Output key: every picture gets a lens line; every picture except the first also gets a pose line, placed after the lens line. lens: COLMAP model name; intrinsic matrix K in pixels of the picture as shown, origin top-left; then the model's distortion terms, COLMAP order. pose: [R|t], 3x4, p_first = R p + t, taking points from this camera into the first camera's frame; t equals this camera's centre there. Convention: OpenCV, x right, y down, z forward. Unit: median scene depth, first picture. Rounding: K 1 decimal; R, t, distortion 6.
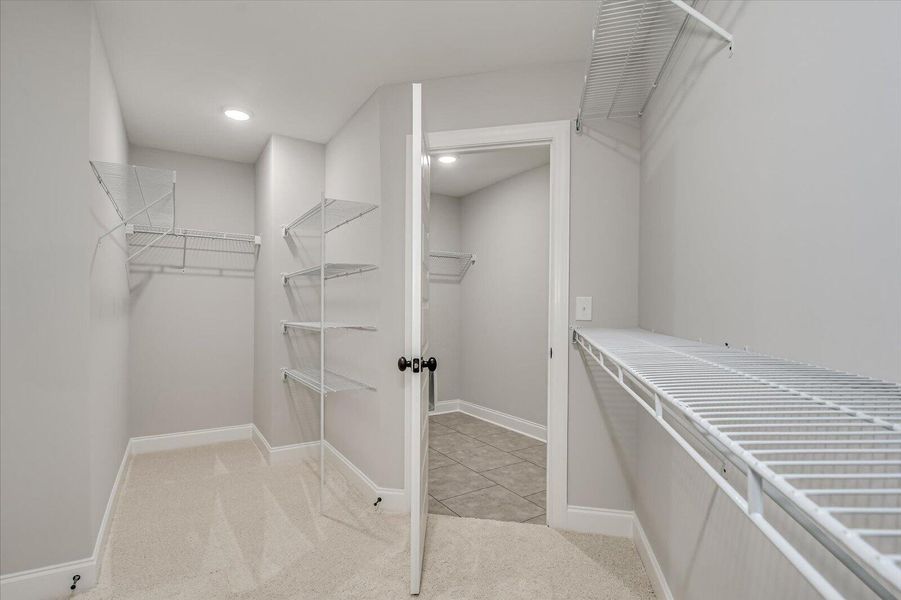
lens RADIAL K [[413.7, 0, 444.0], [0, 413.7, 304.5], [0, 0, 1]] dist [0.001941, -0.003957]
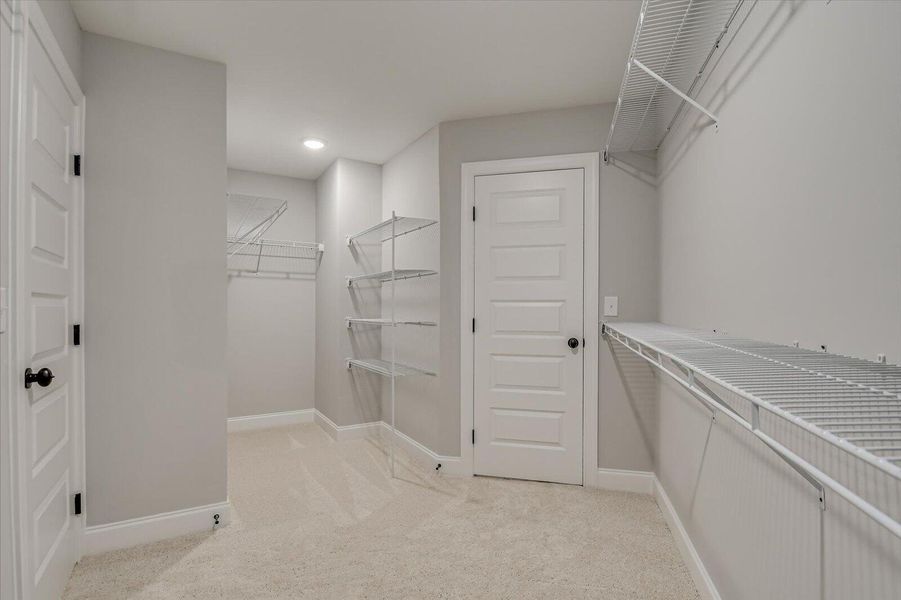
lens RADIAL K [[413.7, 0, 451.7], [0, 413.7, 301.8], [0, 0, 1]] dist [0.001941, -0.003957]
pose [[0.999527, -0.004599, -0.030403, -0.072071], [0.004577, 0.999989, -0.000804, -0.003590], [0.030407, 0.000665, 0.999537, -0.178812]]
